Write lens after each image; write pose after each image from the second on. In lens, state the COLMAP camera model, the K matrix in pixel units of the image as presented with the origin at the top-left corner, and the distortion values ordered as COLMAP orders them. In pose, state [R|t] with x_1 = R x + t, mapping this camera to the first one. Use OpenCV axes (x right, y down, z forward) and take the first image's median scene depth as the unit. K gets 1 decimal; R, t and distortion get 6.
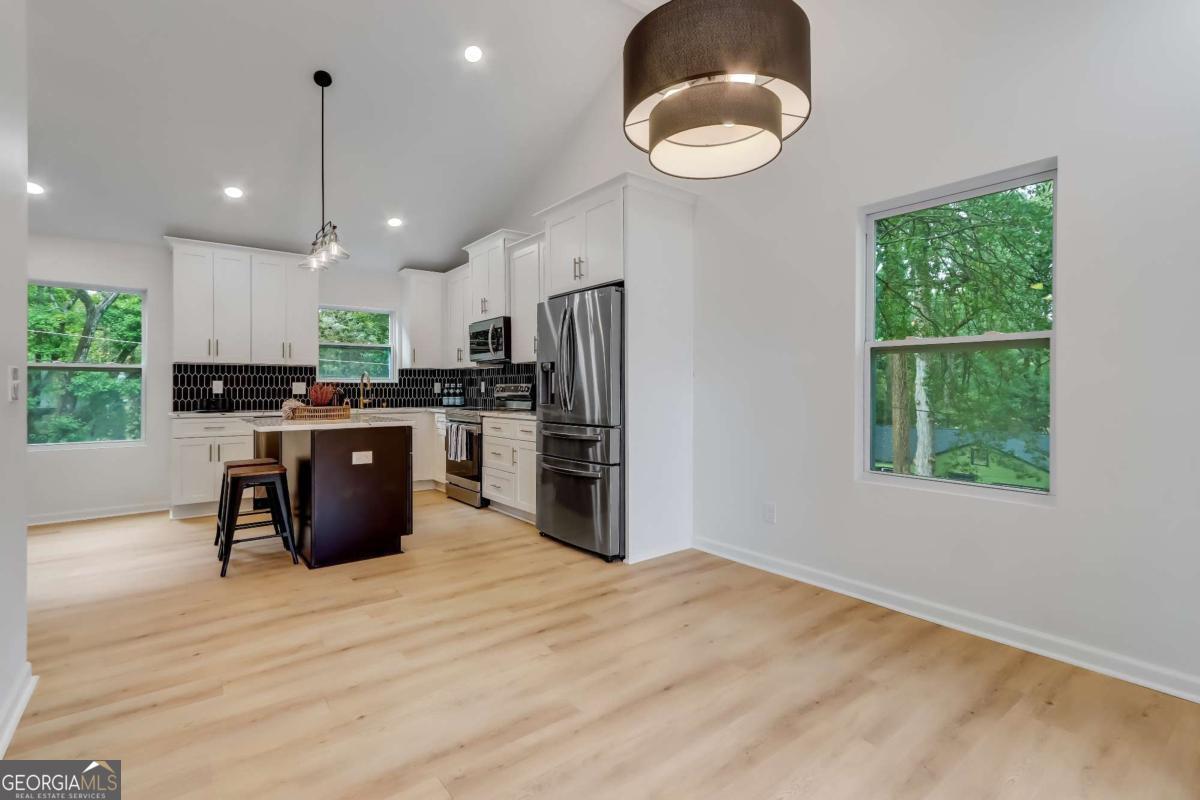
lens RADIAL K [[556.8, 0, 593.3], [0, 556.8, 386.9], [0, 0, 1]] dist [0.000664, 0.000624]
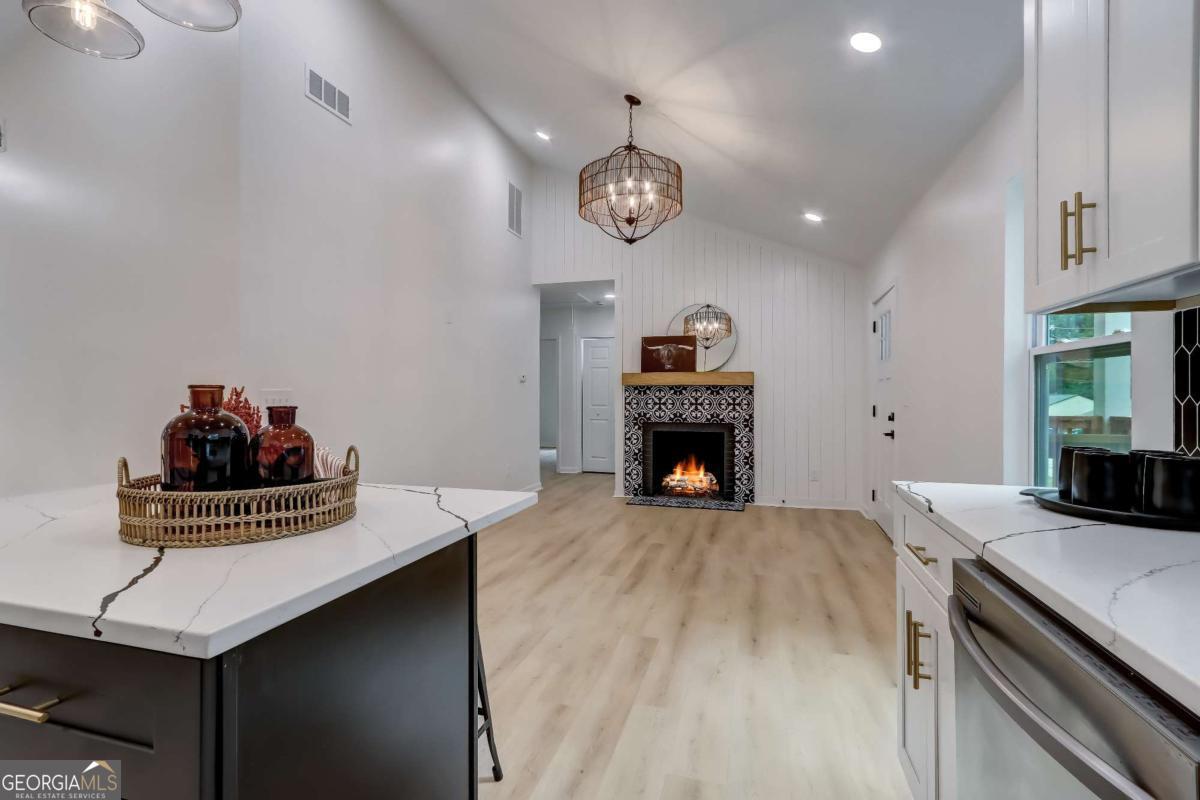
lens RADIAL K [[558.3, 0, 588.7], [0, 558.3, 395.3], [0, 0, 1]] dist [-0.001142, 0.000057]
pose [[-0.814491, 0.002308, -0.580171, -0.358169], [0.005330, 0.999980, -0.003504, -0.002532], [0.580151, -0.005946, -0.814487, 1.013750]]
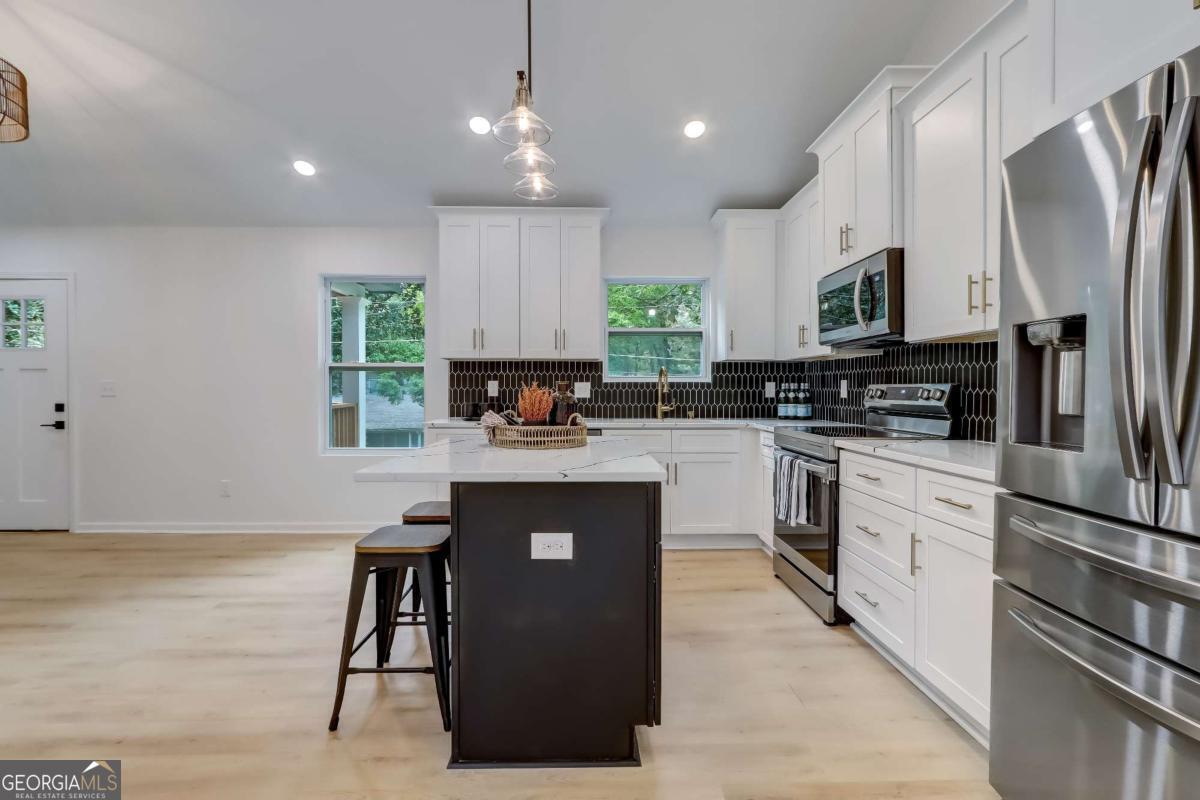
lens RADIAL K [[551.9, 0, 592.2], [0, 551.9, 397.2], [0, 0, 1]] dist [-0.001012, 0.000761]
pose [[0.806474, 0.012726, -0.591132, -0.078725], [-0.000404, 0.999780, 0.020972, -0.003957], [0.591269, -0.016674, 0.806302, 0.433094]]
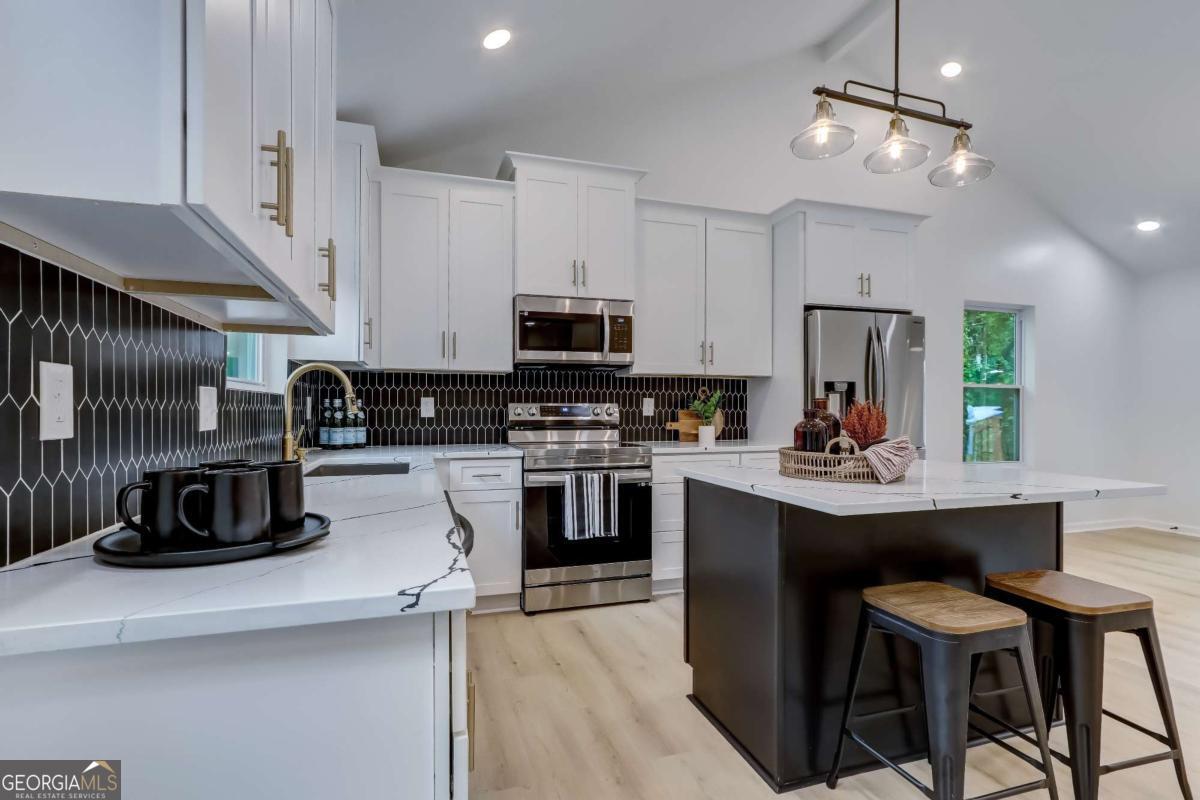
lens RADIAL K [[558.1, 0, 588.4], [0, 558.1, 409.0], [0, 0, 1]] dist [-0.001100, 0.000170]
pose [[0.348952, 0.003272, 0.937135, -0.773514], [-0.006870, 0.999976, -0.000933, 0.001577], [-0.937115, -0.006113, 0.348966, 0.795162]]
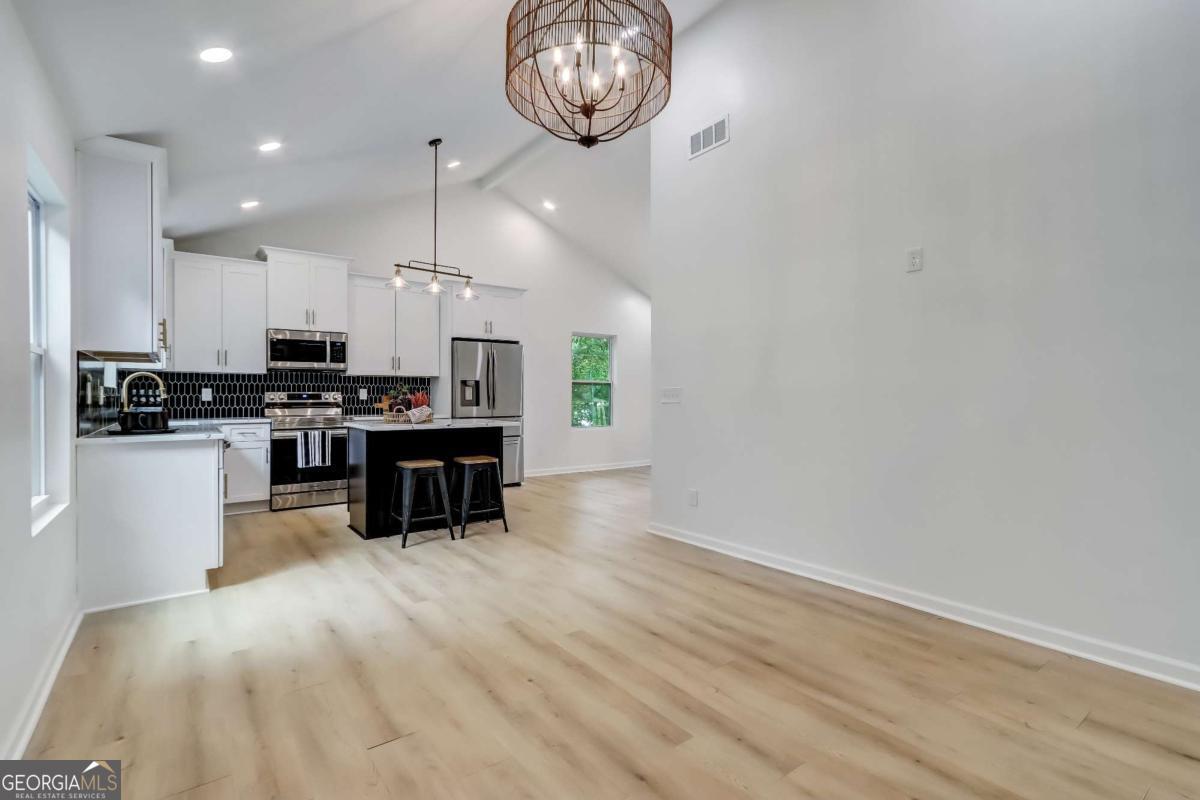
lens RADIAL K [[551.9, 0, 592.2], [0, 551.9, 397.2], [0, 0, 1]] dist [-0.001012, 0.000761]
pose [[0.018859, 0.000474, 0.999822, -1.239411], [-0.004279, 0.999991, -0.000393, 0.002455], [-0.999813, -0.004271, 0.018861, 0.463544]]
